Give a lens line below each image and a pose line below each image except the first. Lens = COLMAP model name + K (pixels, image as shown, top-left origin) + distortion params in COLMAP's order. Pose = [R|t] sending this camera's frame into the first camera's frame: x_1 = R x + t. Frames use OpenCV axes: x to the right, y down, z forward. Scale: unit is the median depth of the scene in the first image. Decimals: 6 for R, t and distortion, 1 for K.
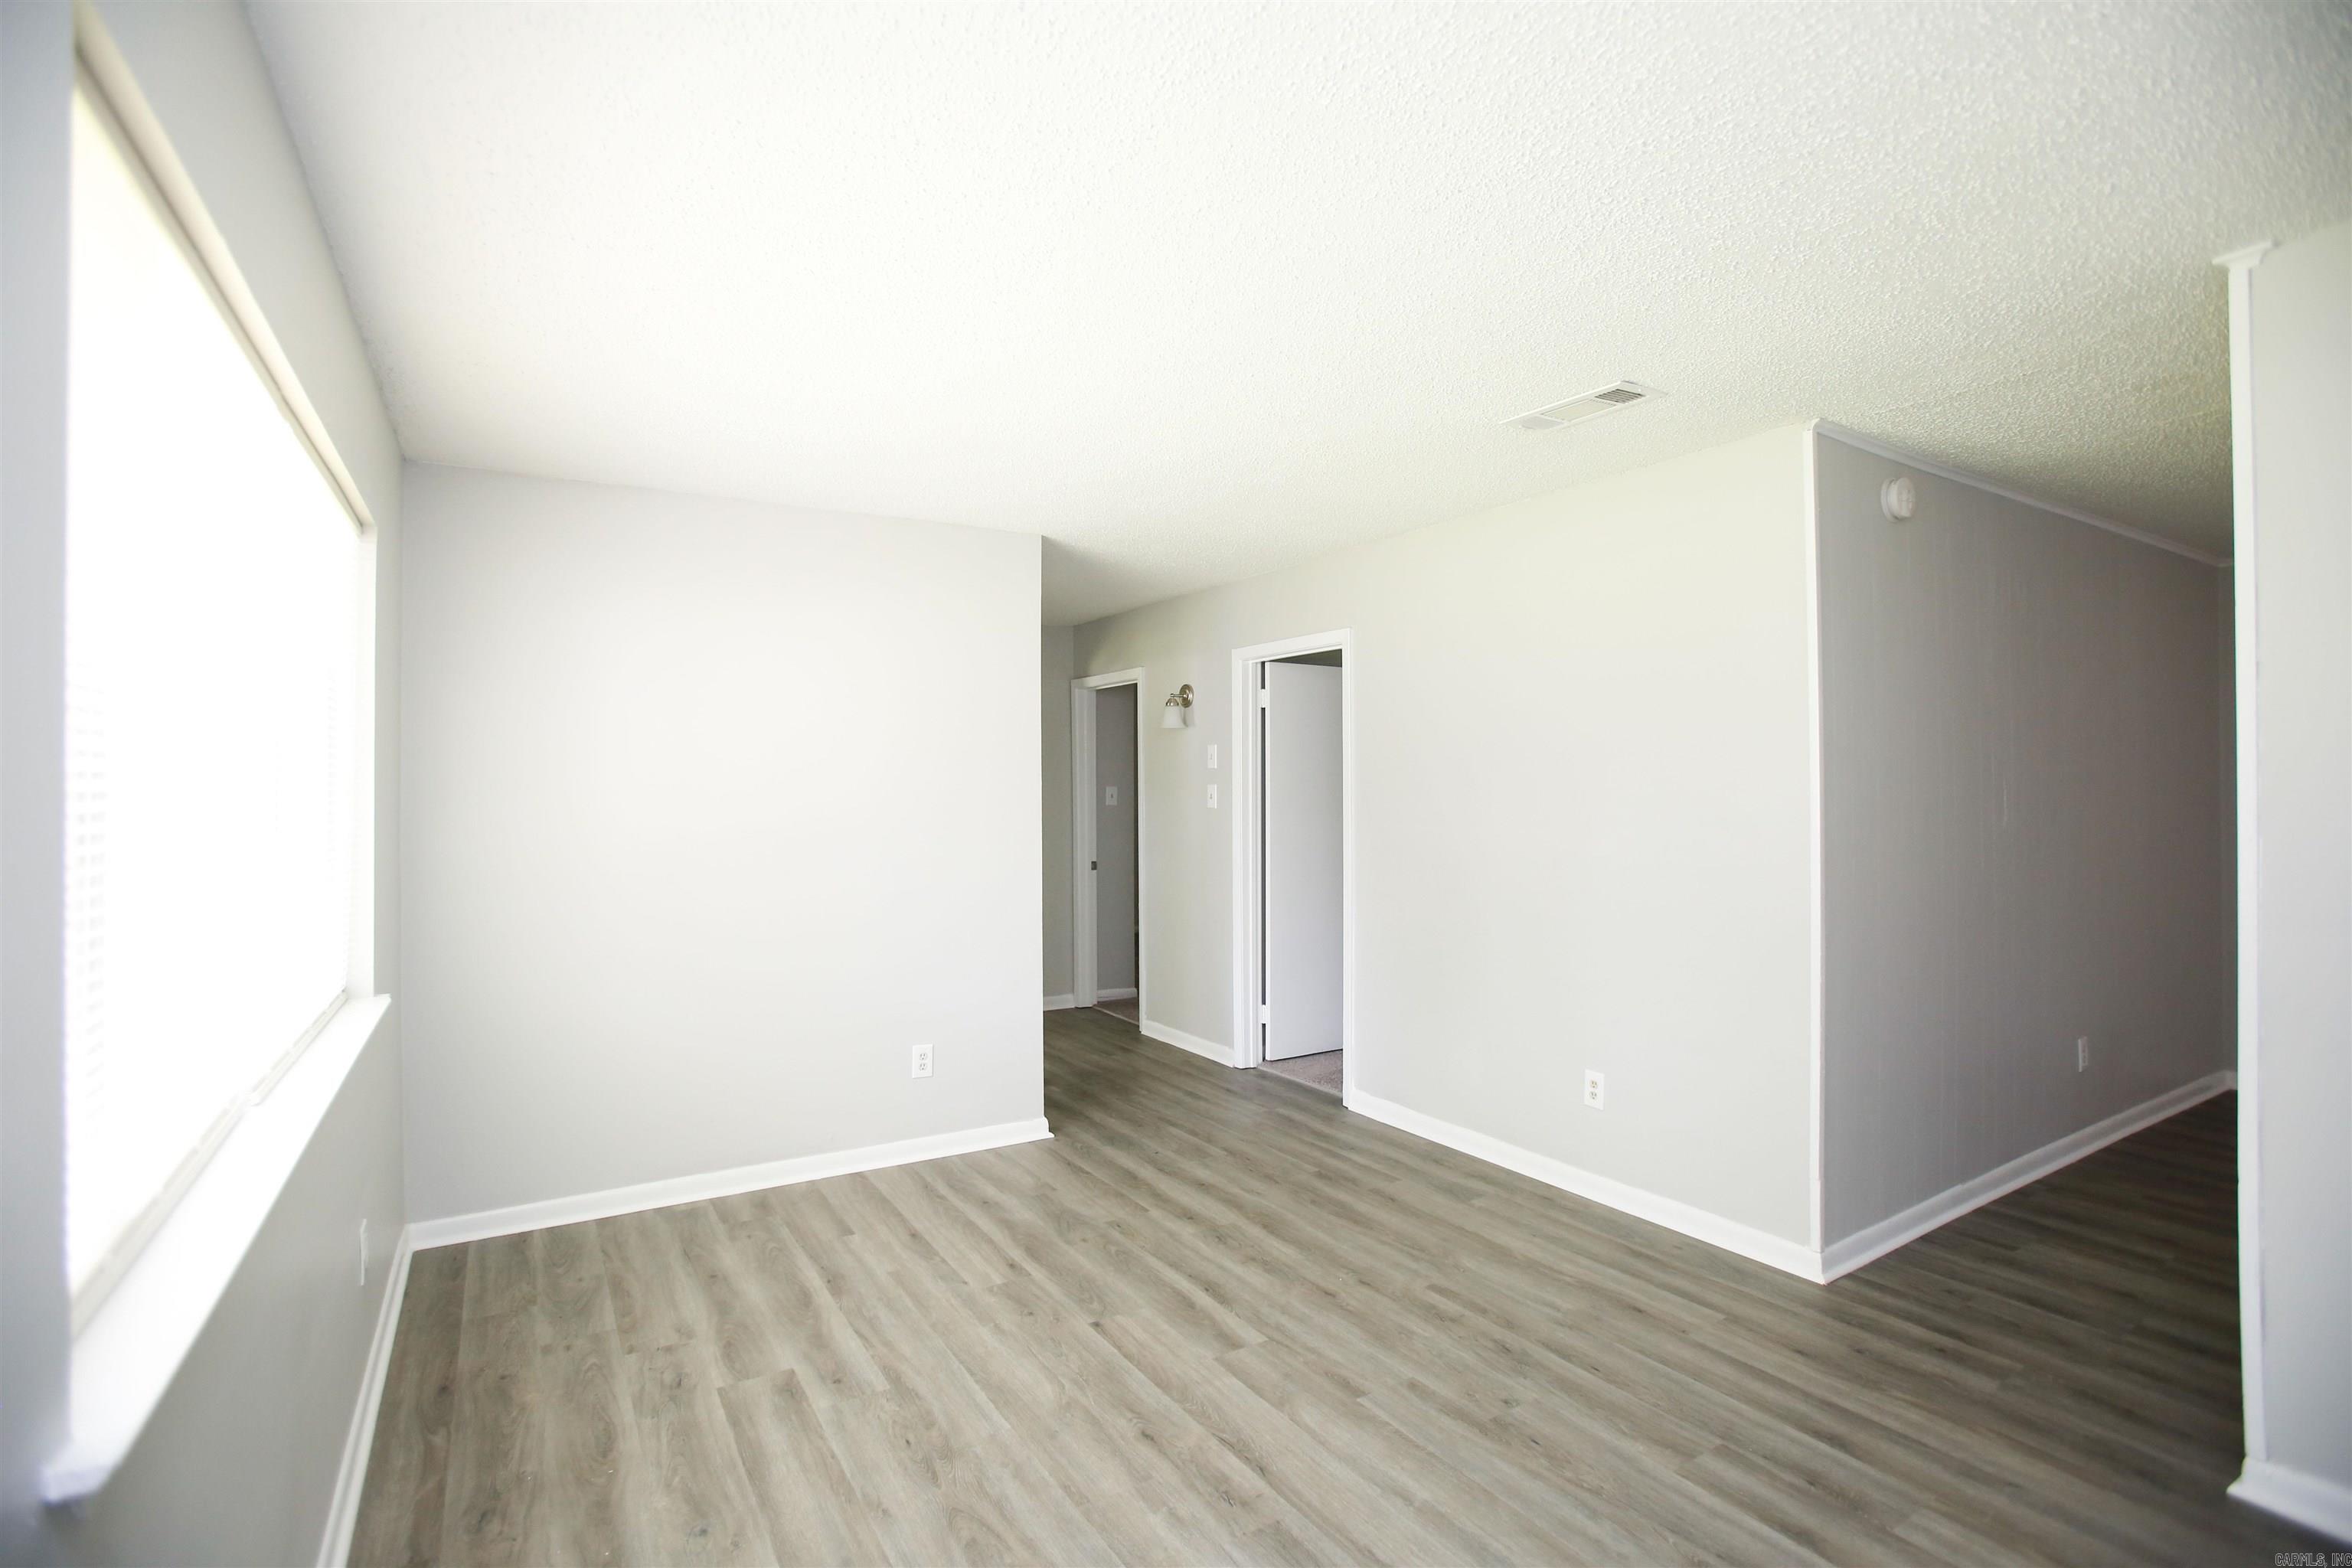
lens RADIAL K [[1127.7, 0, 1176.0], [0, 1127.7, 784.0], [0, 0, 1]] dist [-0.000039, 0.000085]
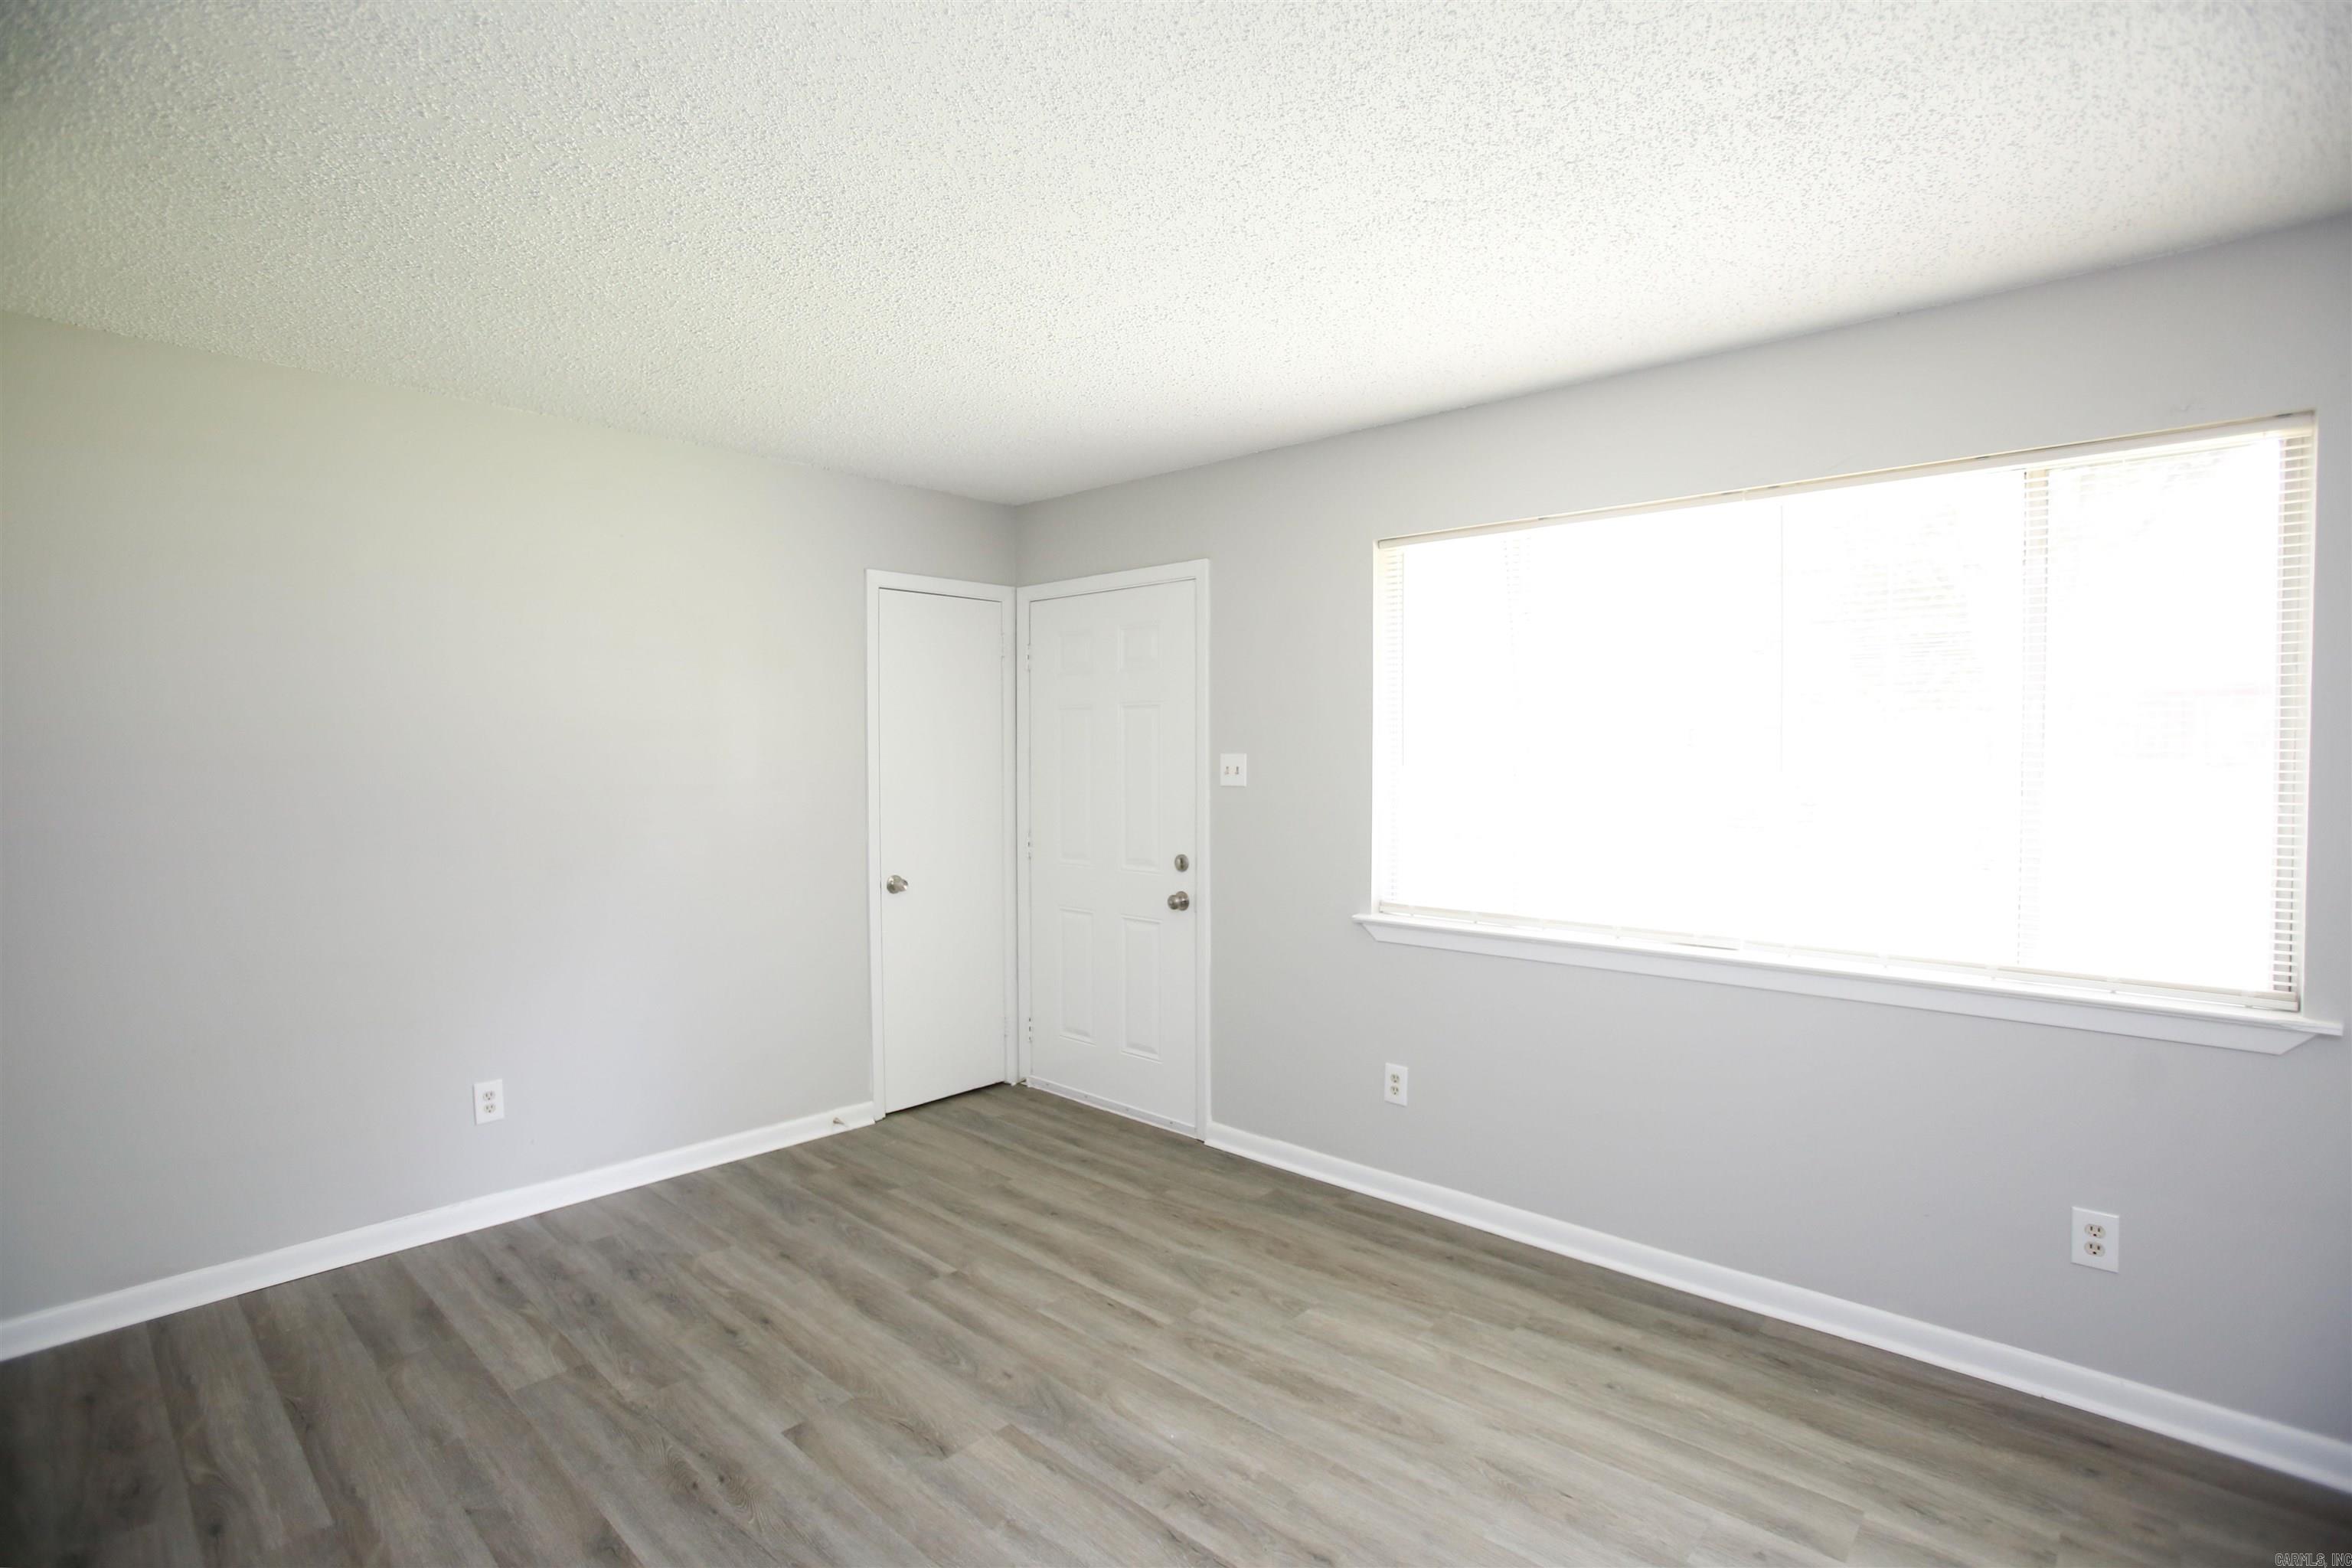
lens RADIAL K [[1127.7, 0, 1176.0], [0, 1127.7, 784.0], [0, 0, 1]] dist [-0.000039, 0.000085]
pose [[-0.961240, 0.016031, -0.275245, 0.321558], [0.011414, 0.999766, 0.018368, 0.003953], [0.275475, 0.014514, -0.961199, 1.925771]]
